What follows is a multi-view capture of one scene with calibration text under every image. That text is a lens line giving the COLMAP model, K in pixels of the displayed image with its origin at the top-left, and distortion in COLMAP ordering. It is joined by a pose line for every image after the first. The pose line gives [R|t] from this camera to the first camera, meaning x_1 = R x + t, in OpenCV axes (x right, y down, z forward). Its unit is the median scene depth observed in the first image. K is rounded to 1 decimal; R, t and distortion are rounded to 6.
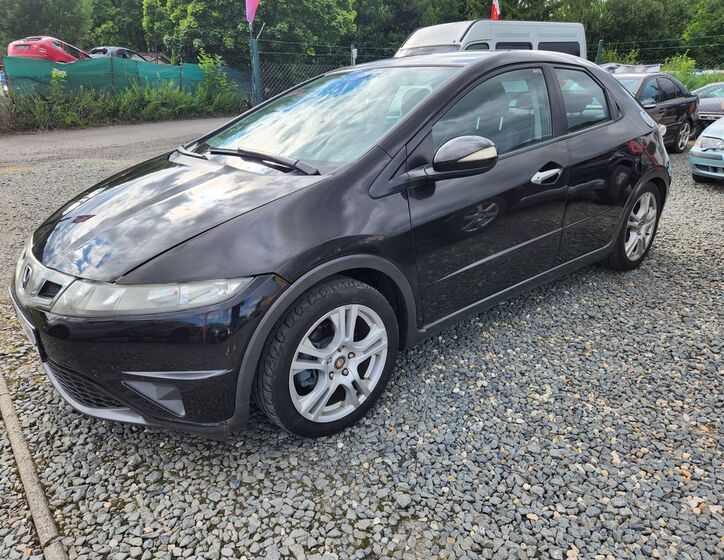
lens RADIAL K [[495.6, 0, 364.5], [0, 495.6, 281.9], [0, 0, 1]] dist [0.050663, -0.033889]
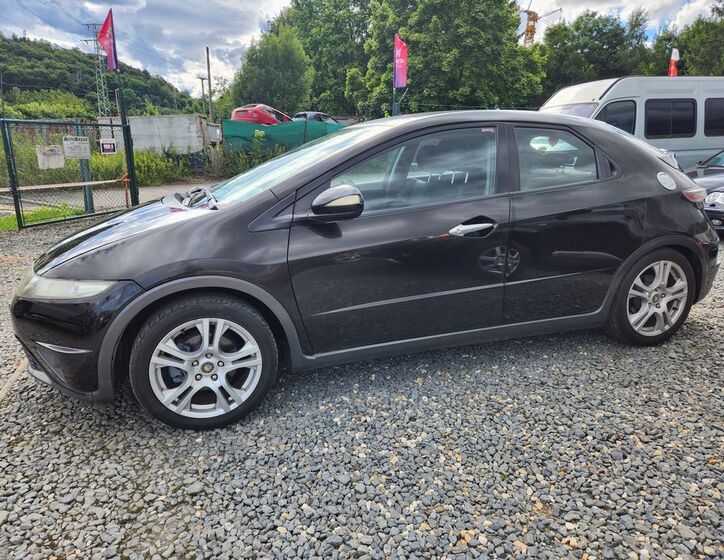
lens RADIAL K [[495.6, 0, 368.3], [0, 495.6, 283.4], [0, 0, 1]] dist [0.050663, -0.033889]
pose [[0.935392, 0.104077, -0.337949, 0.647362], [-0.137811, 0.987434, -0.077343, 0.004834], [0.325653, 0.118919, 0.937981, -0.004002]]
